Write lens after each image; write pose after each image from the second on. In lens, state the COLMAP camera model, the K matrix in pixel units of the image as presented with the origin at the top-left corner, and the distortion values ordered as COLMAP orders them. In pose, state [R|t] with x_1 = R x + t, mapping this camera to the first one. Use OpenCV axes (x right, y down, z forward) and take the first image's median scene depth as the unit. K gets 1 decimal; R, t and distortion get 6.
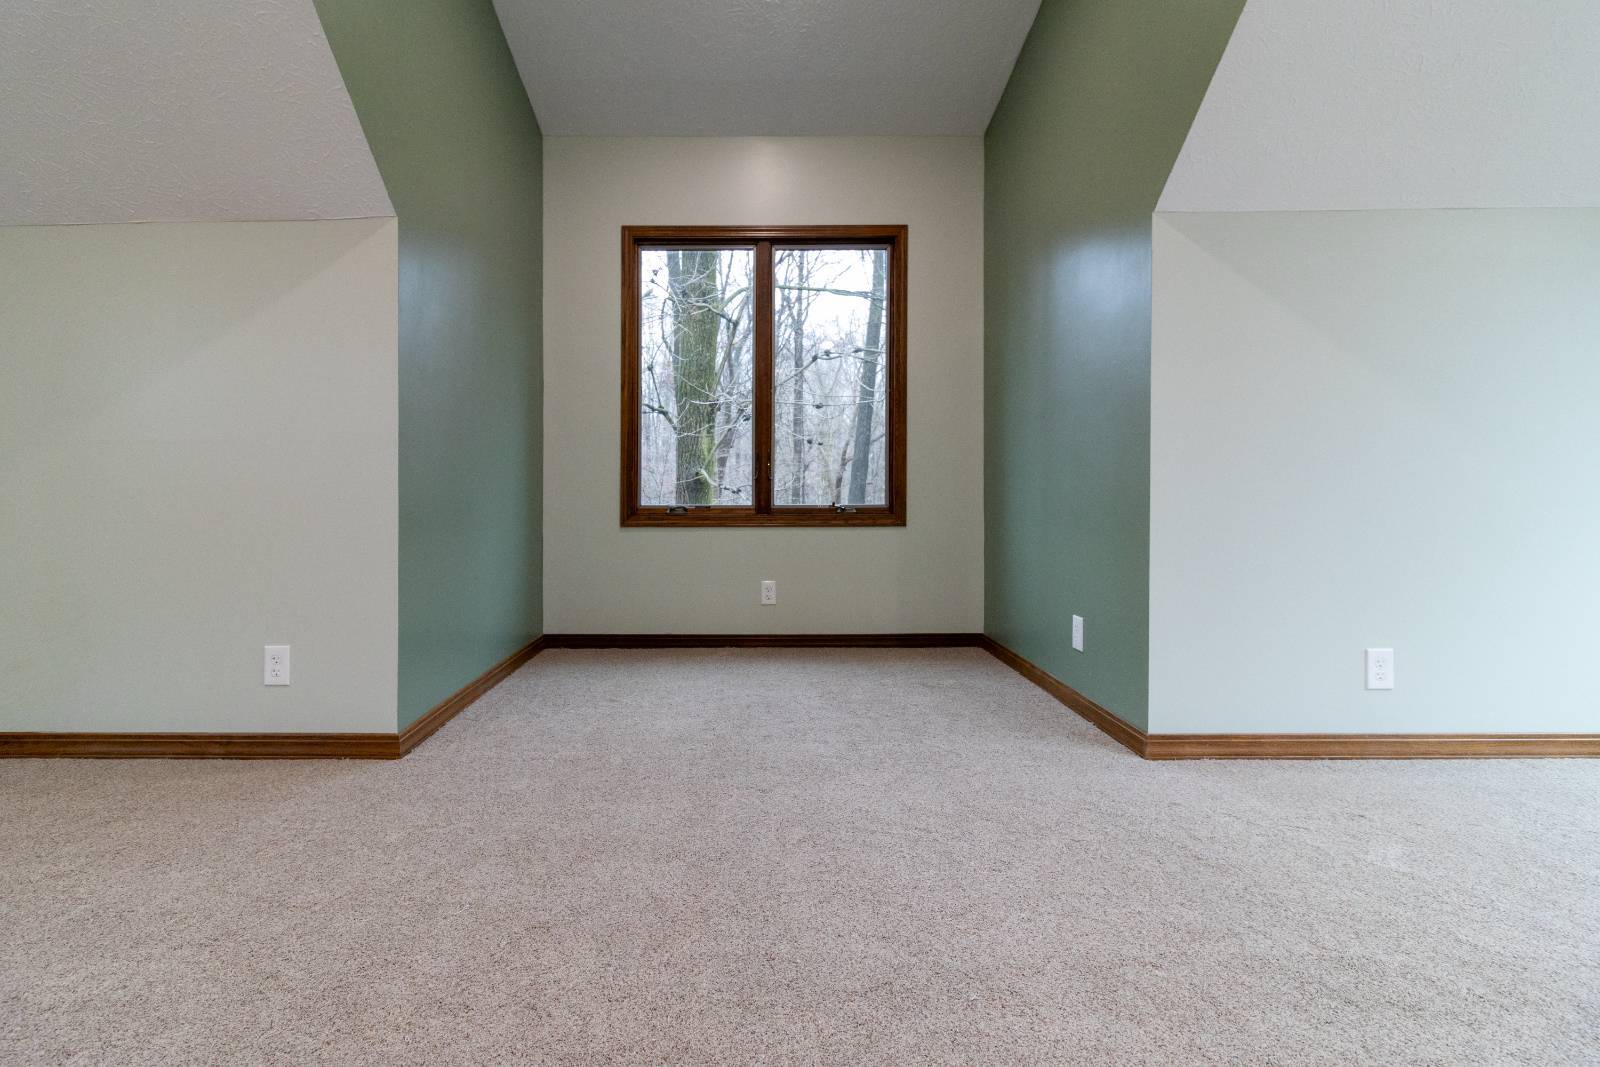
lens RADIAL K [[773.1, 0, 799.8], [0, 773.1, 495.4], [0, 0, 1]] dist [0.001944, 0.000097]
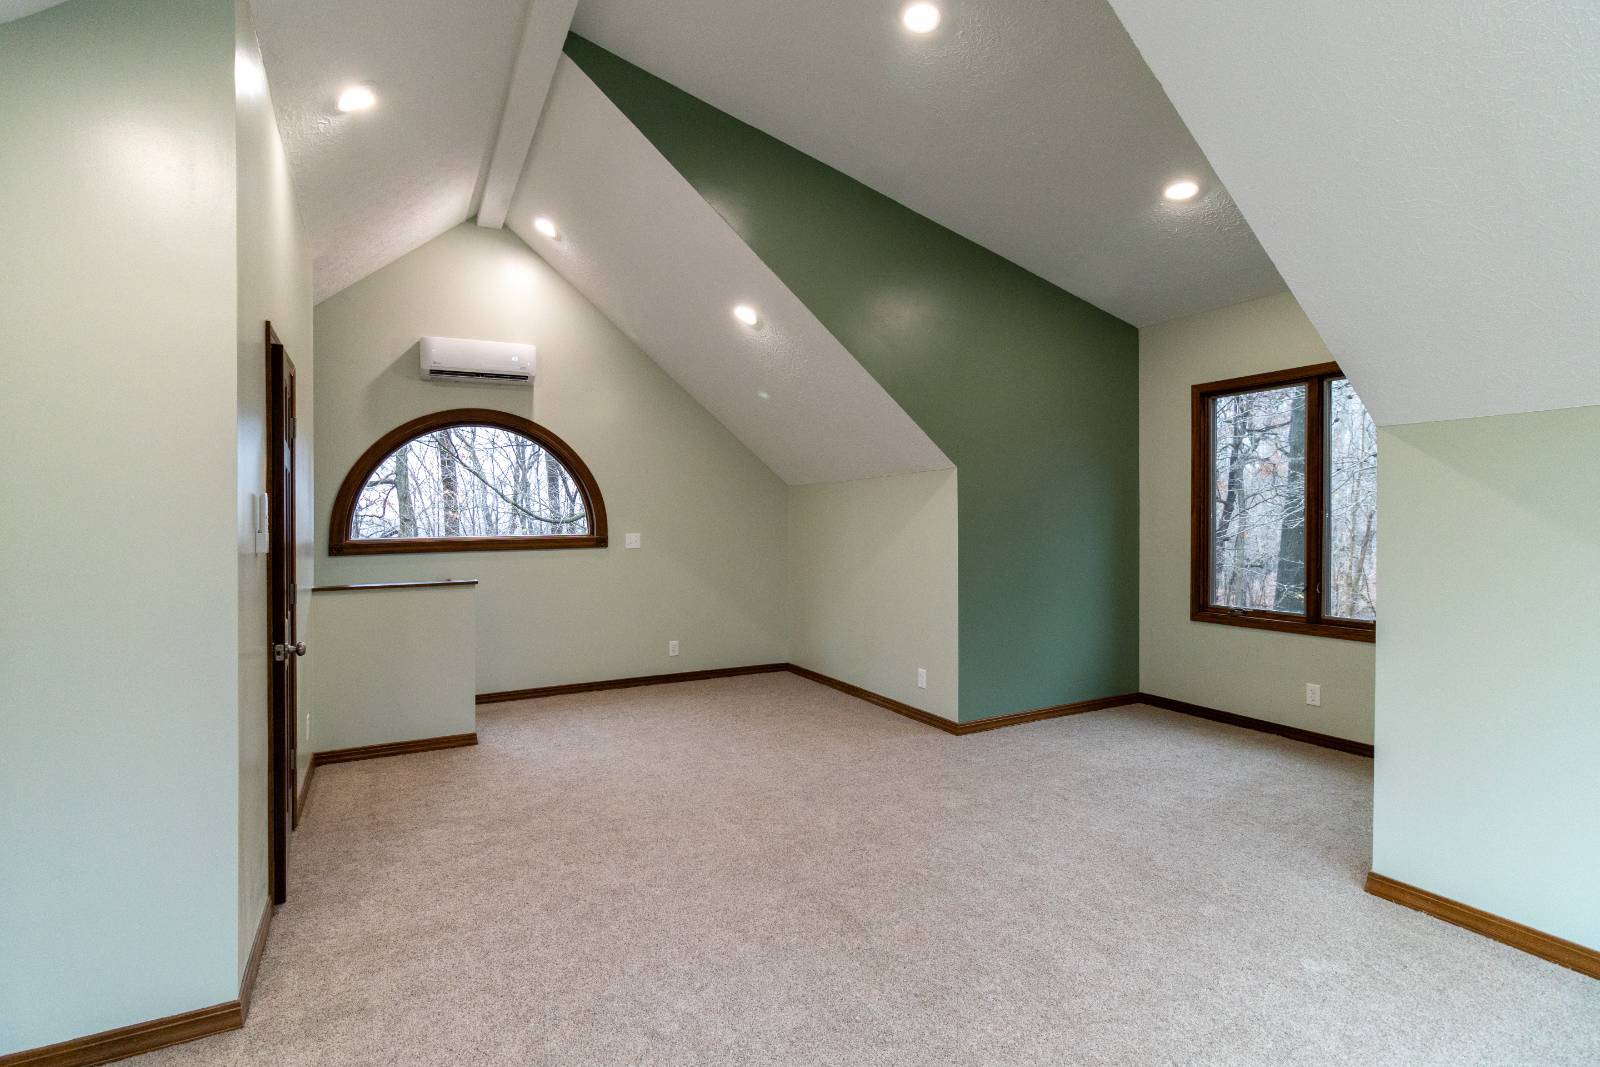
lens RADIAL K [[731.5, 0, 800.0], [0, 731.5, 533.5], [0, 0, 1]] dist [0.000254, -0.000137]
pose [[0.481959, 0.007504, -0.876161, 0.875703], [-0.007360, 0.999963, 0.004516, -0.175772], [0.876163, 0.004273, 0.481997, -0.255894]]
